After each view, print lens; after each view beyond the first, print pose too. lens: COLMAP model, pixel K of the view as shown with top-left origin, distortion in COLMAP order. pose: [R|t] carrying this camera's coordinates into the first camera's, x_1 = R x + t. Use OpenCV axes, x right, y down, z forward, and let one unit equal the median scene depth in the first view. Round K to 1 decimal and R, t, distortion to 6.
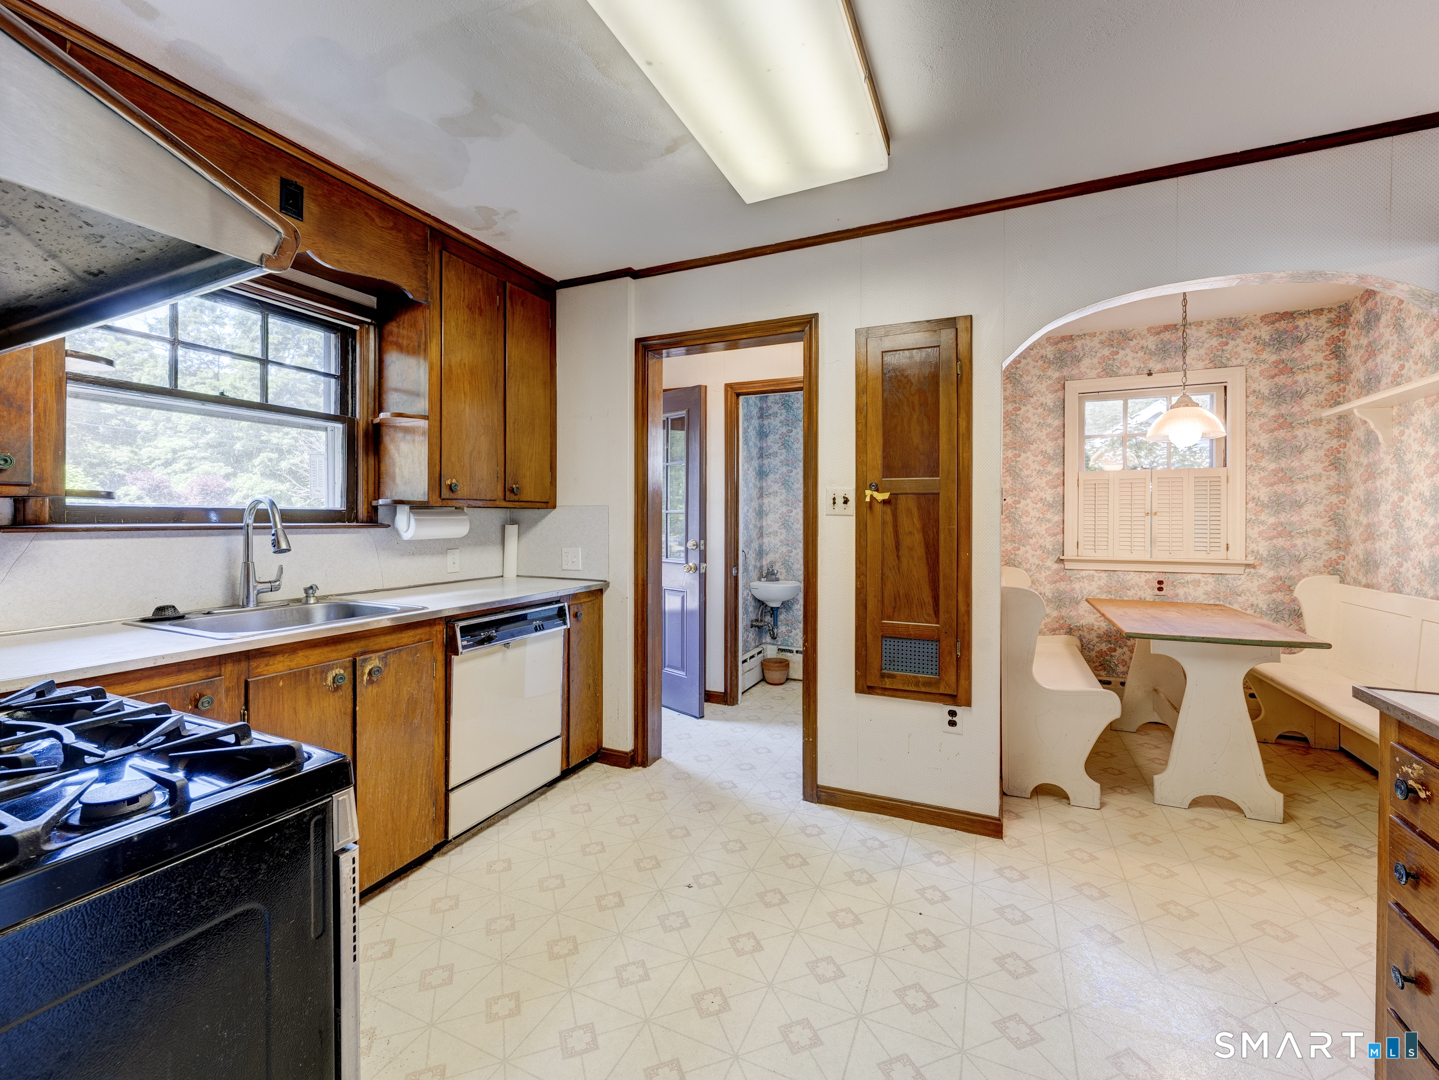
lens RADIAL K [[585.6, 0, 728.6], [0, 585.6, 519.9], [0, 0, 1]] dist [-0.013911, 0.001507]
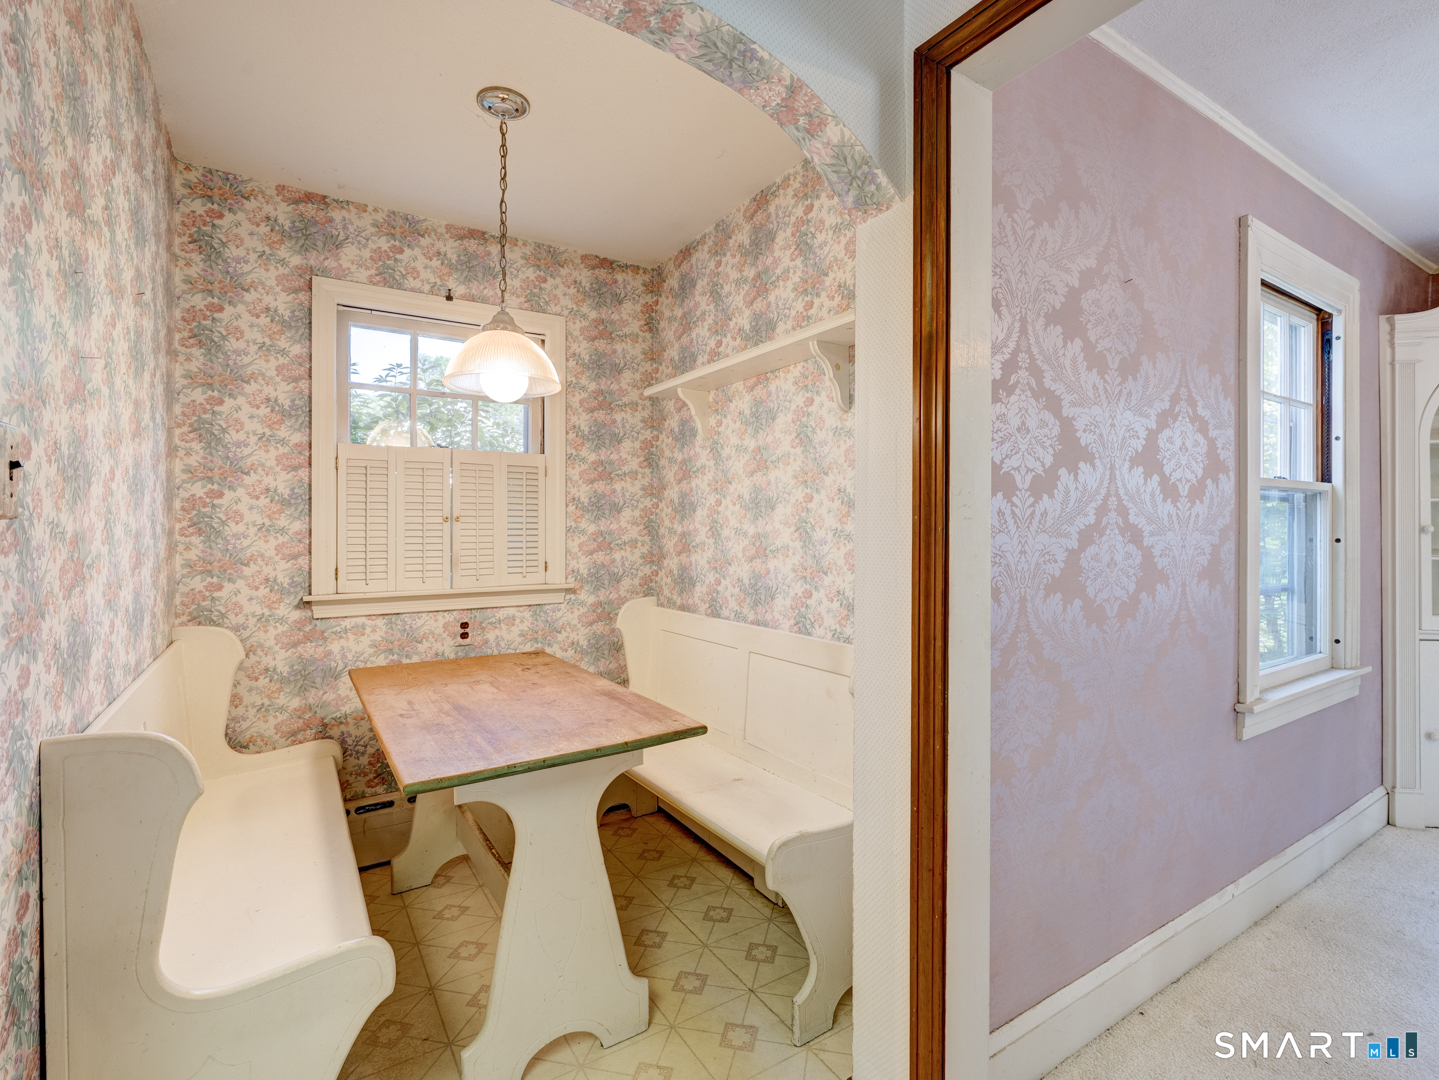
lens RADIAL K [[684.6, 0, 722.5], [0, 684.6, 527.9], [0, 0, 1]] dist [0.001152, 0.003737]
pose [[0.533481, -0.003350, 0.845805, 0.278030], [0.003088, 0.999993, 0.002013, -0.001699], [-0.845806, 0.001538, 0.533488, 0.386758]]
